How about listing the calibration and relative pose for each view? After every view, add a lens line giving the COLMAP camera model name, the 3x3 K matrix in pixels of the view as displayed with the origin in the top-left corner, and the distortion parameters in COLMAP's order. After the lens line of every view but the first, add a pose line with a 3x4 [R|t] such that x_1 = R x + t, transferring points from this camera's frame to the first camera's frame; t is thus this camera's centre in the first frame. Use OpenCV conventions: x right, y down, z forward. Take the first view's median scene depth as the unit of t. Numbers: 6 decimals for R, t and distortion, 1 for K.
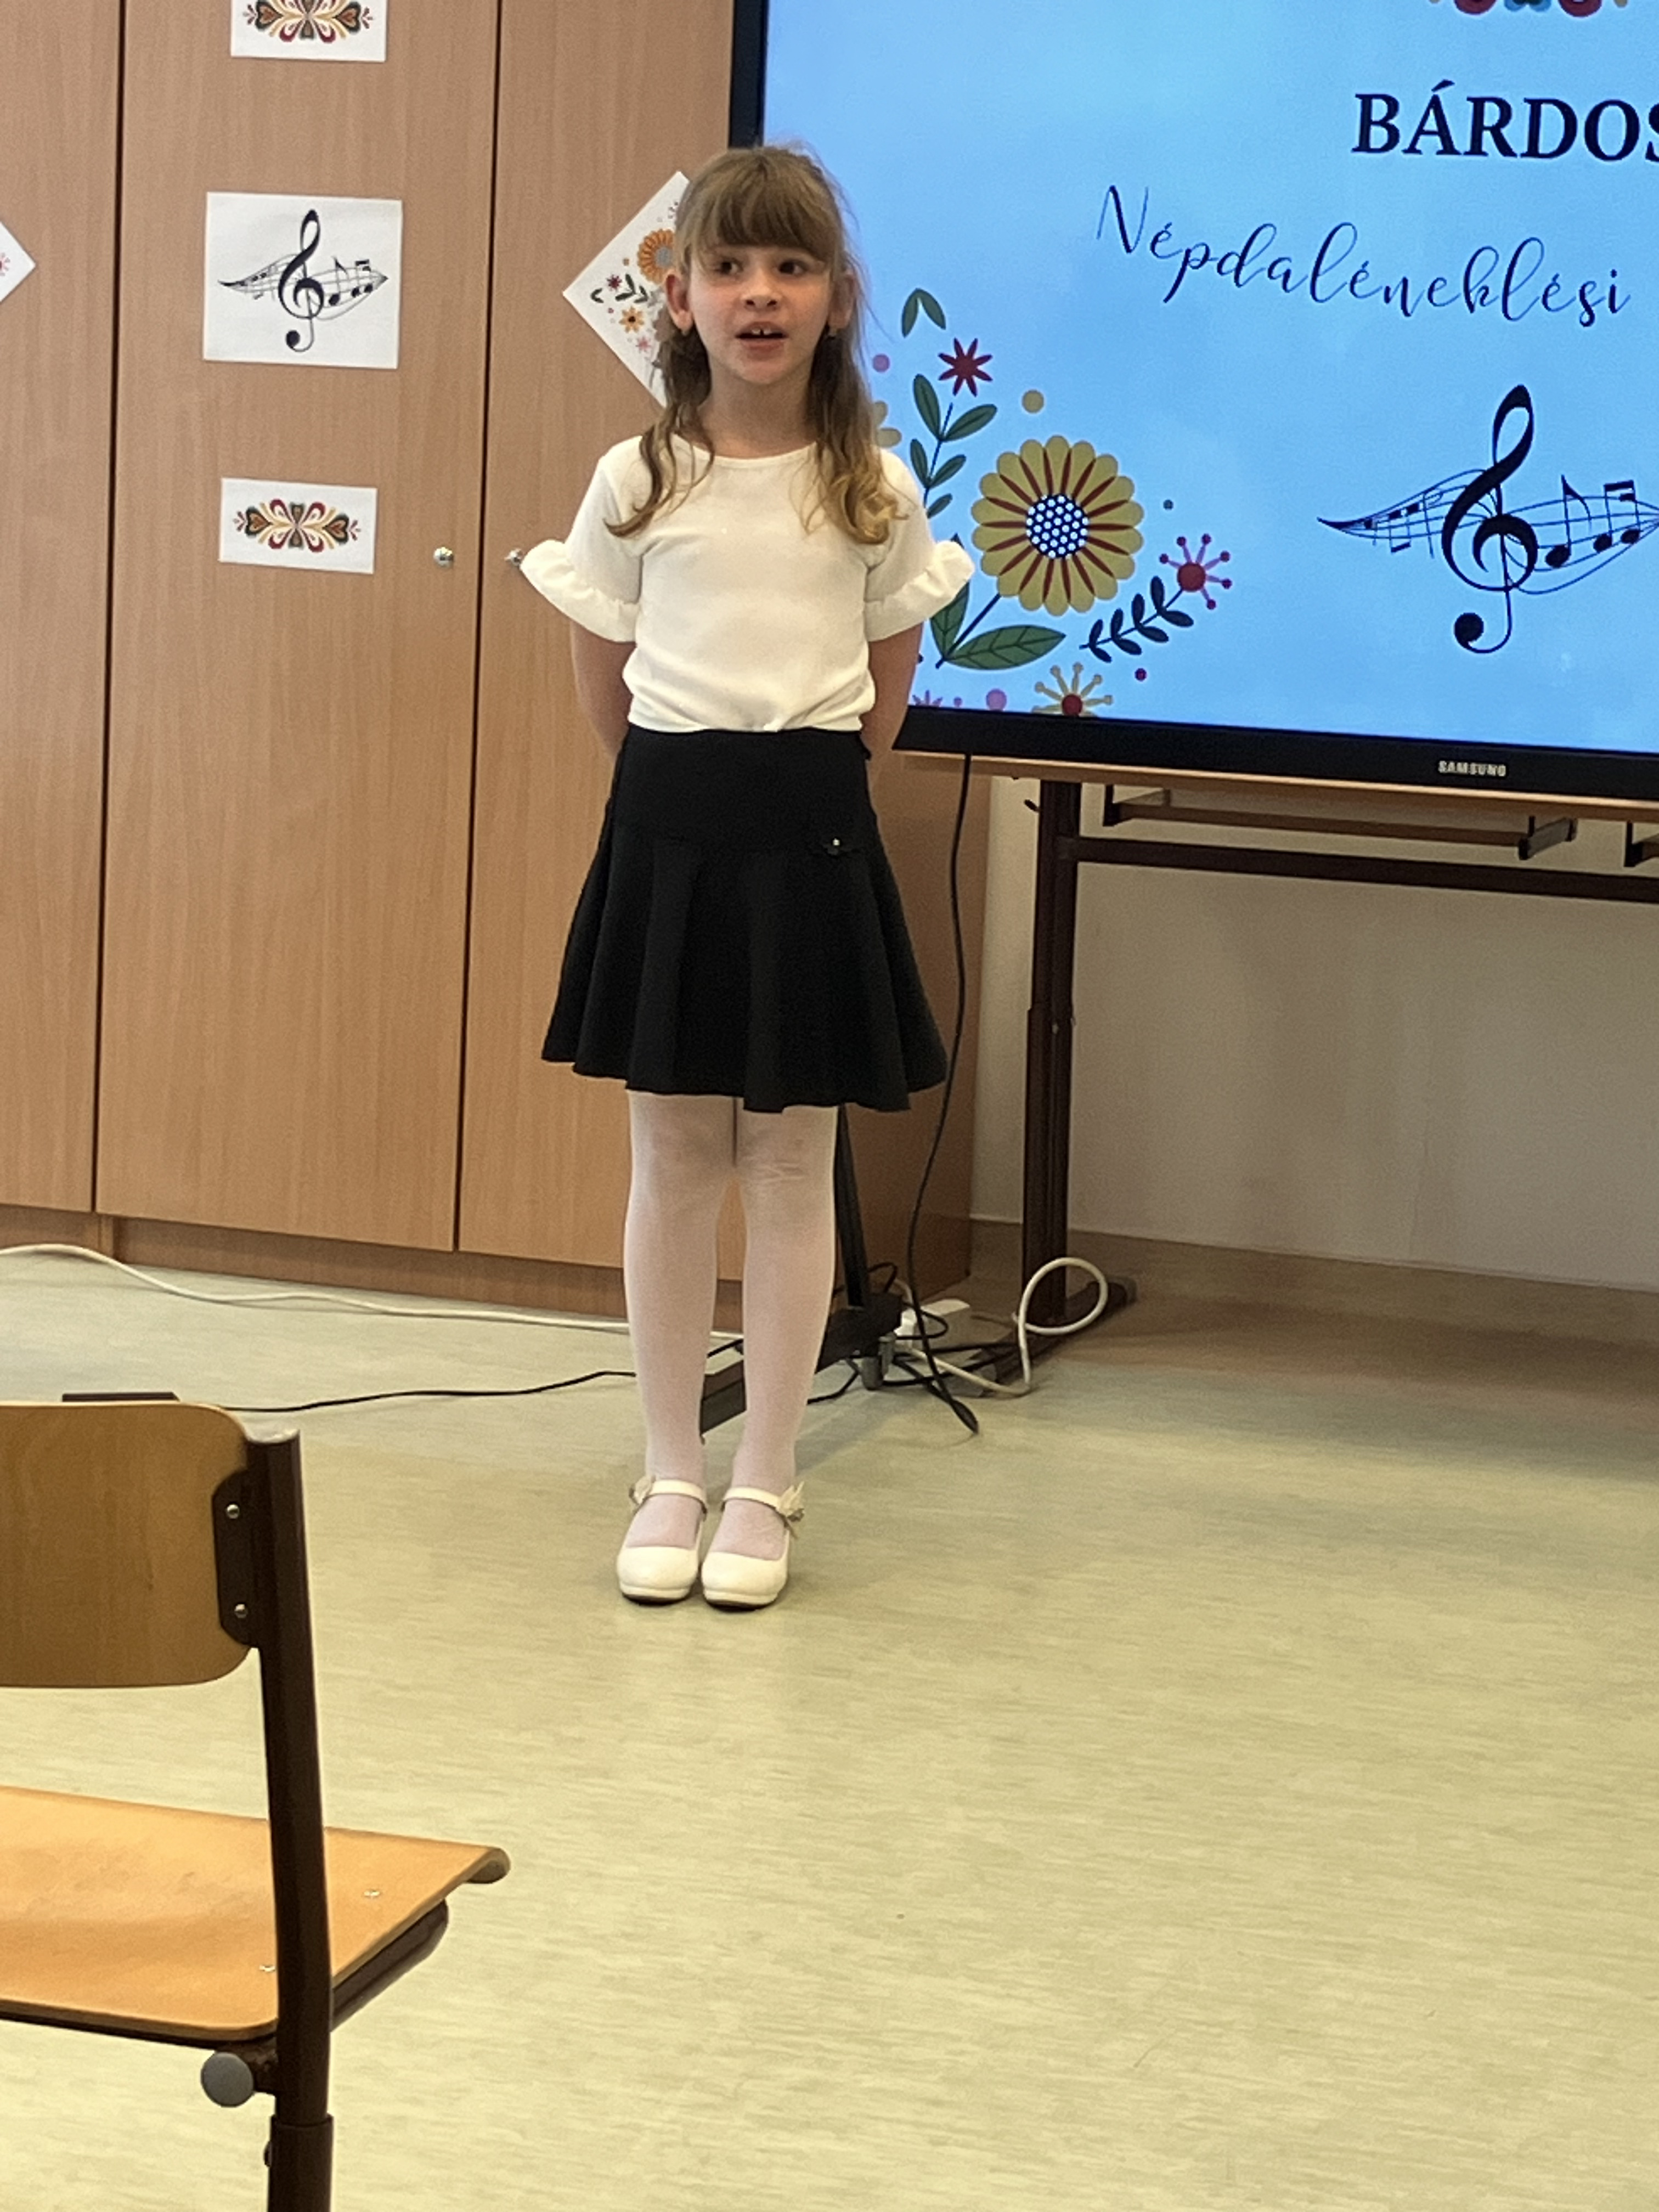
lens RADIAL K [[5603.6, 0, 727.0], [0, 5603.6, 1048.3], [0, 0, 1]] dist [0.078962, 0.000000]
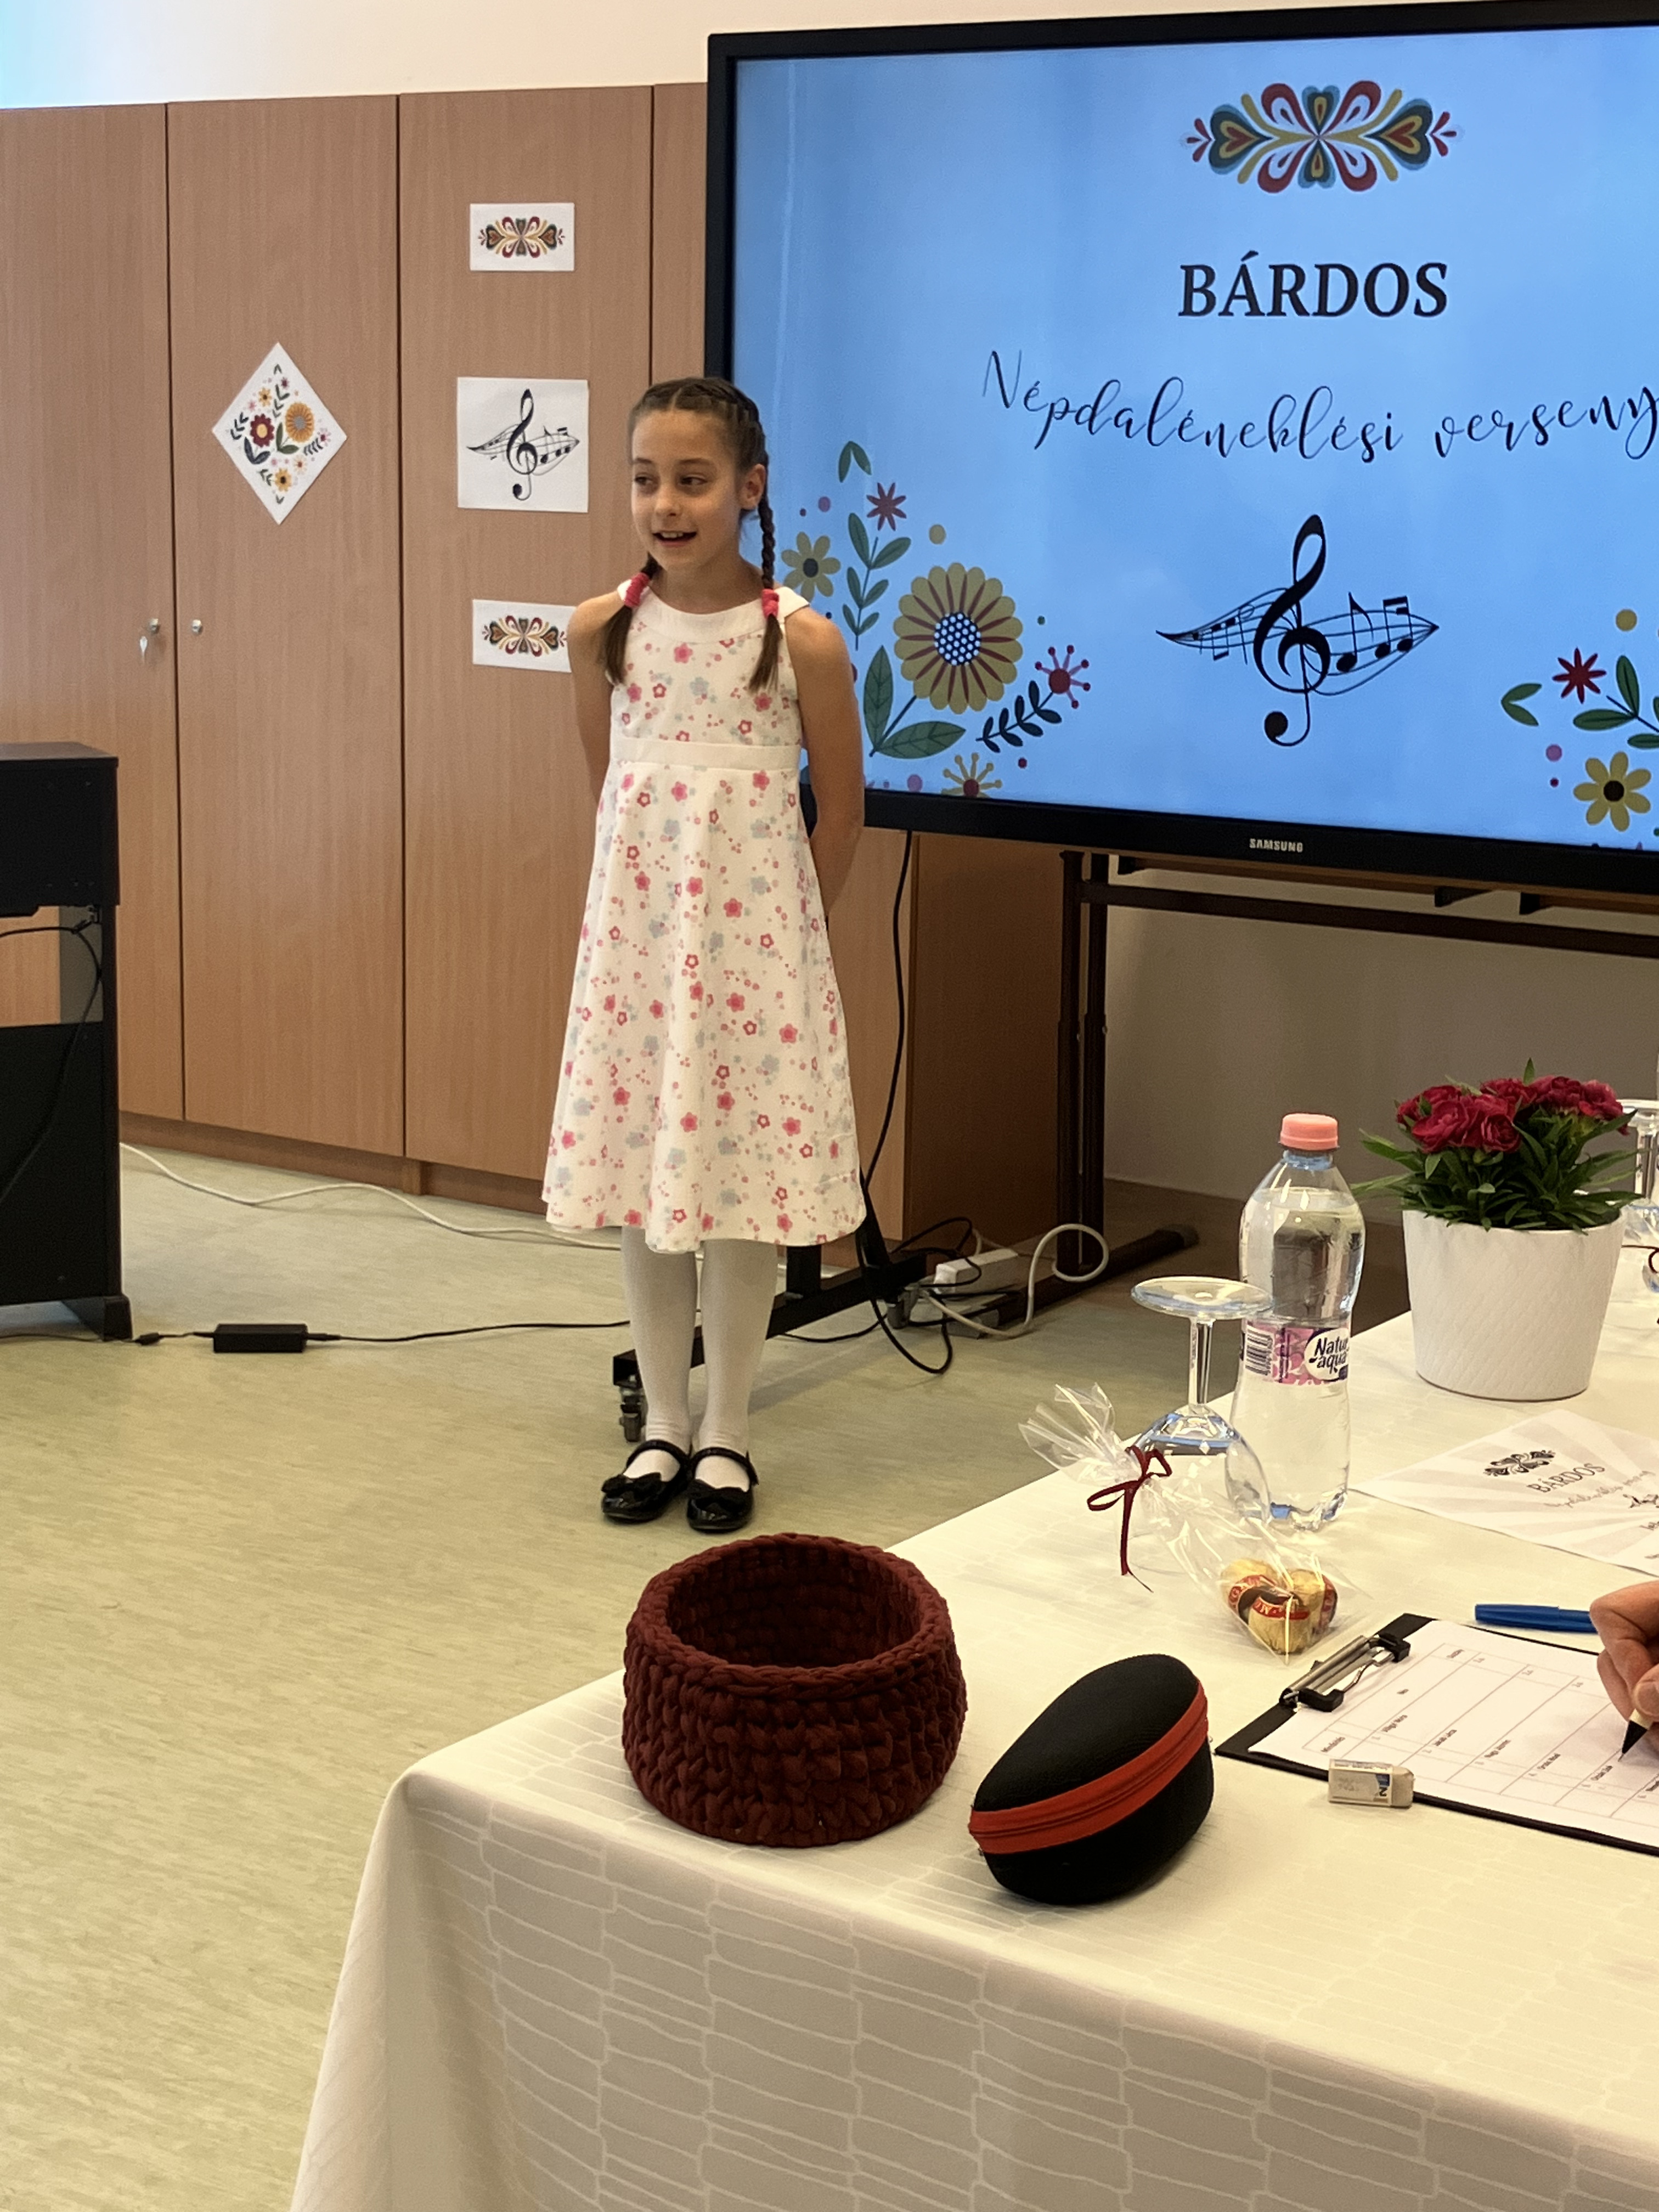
lens RADIAL K [[3472.1, 0, 864.5], [0, 3472.1, 1103.2], [0, 0, 1]] dist [0.012046, 0.000000]
pose [[0.974886, 0.018861, -0.221904, 0.209295], [-0.006886, 0.998484, 0.054615, -0.034911], [0.222598, -0.051715, 0.973538, 0.272246]]
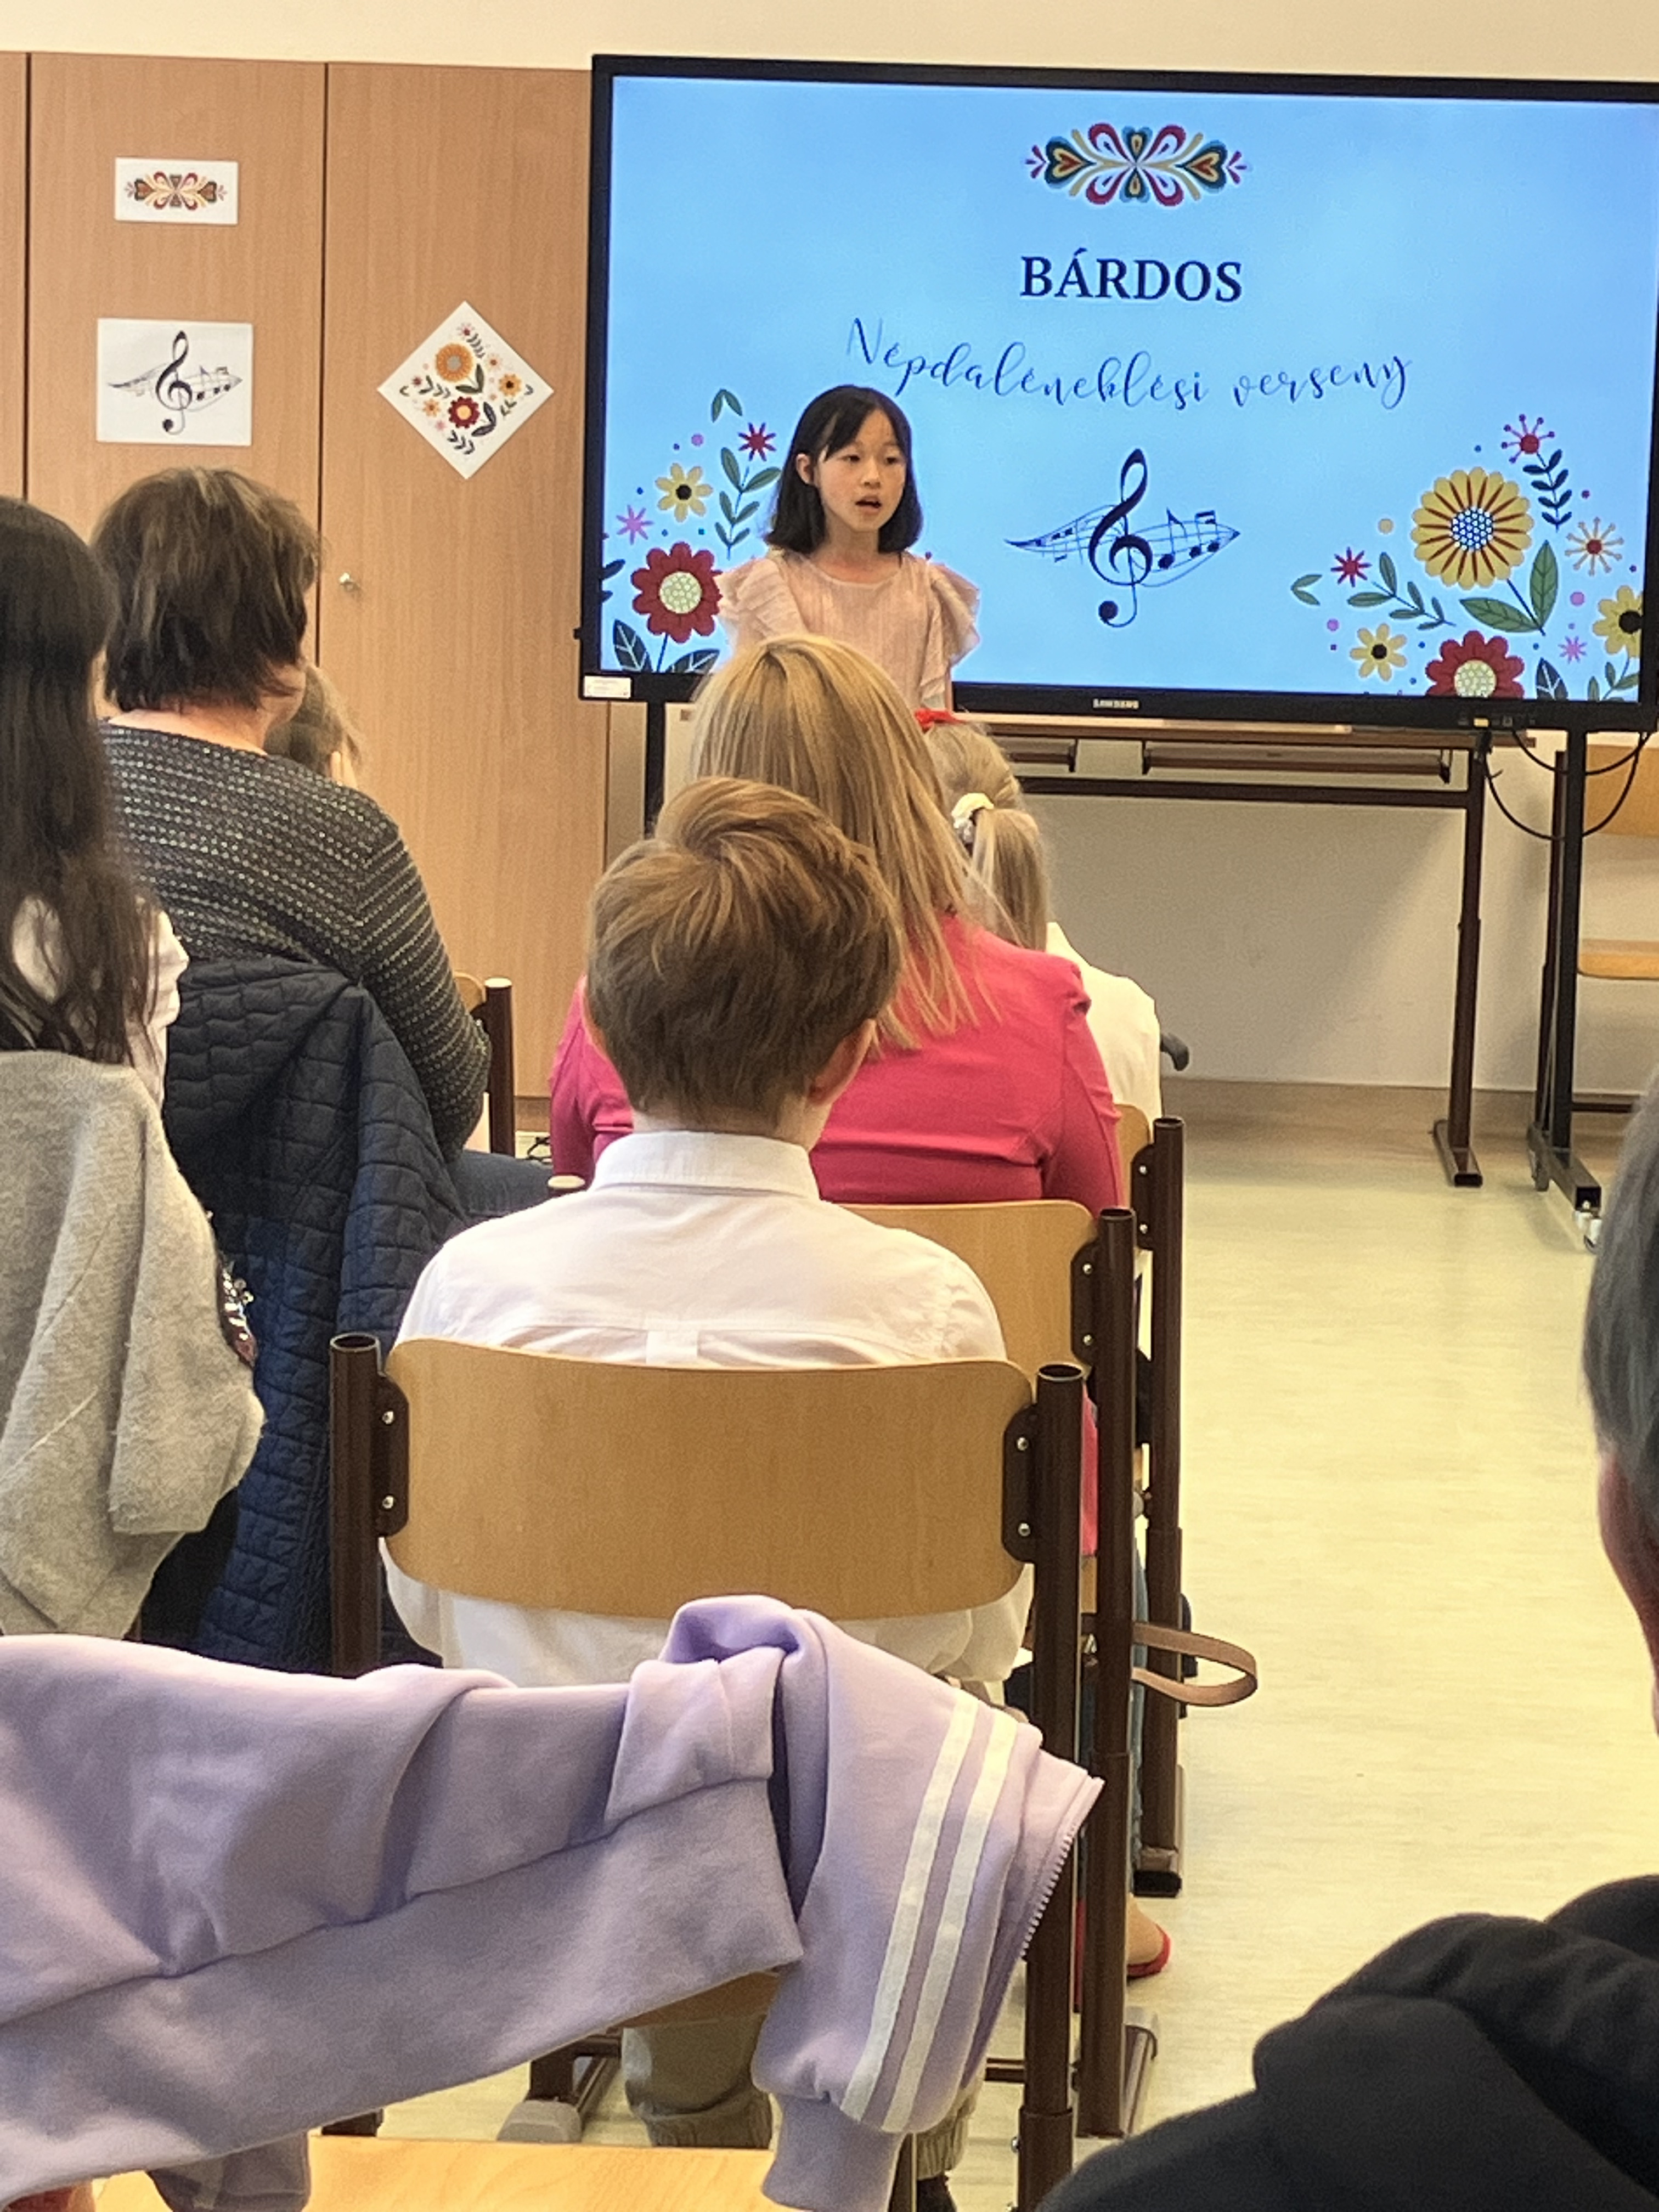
lens RADIAL K [[5753.6, 0, 825.7], [0, 5753.6, 1103.9], [0, 0, 1]] dist [0.025741, 0.000000]
pose [[0.961509, -0.049384, 0.270300, -0.361868], [0.047831, 0.998779, 0.012333, 0.034321], [-0.270579, 0.001070, 0.962697, -0.461074]]
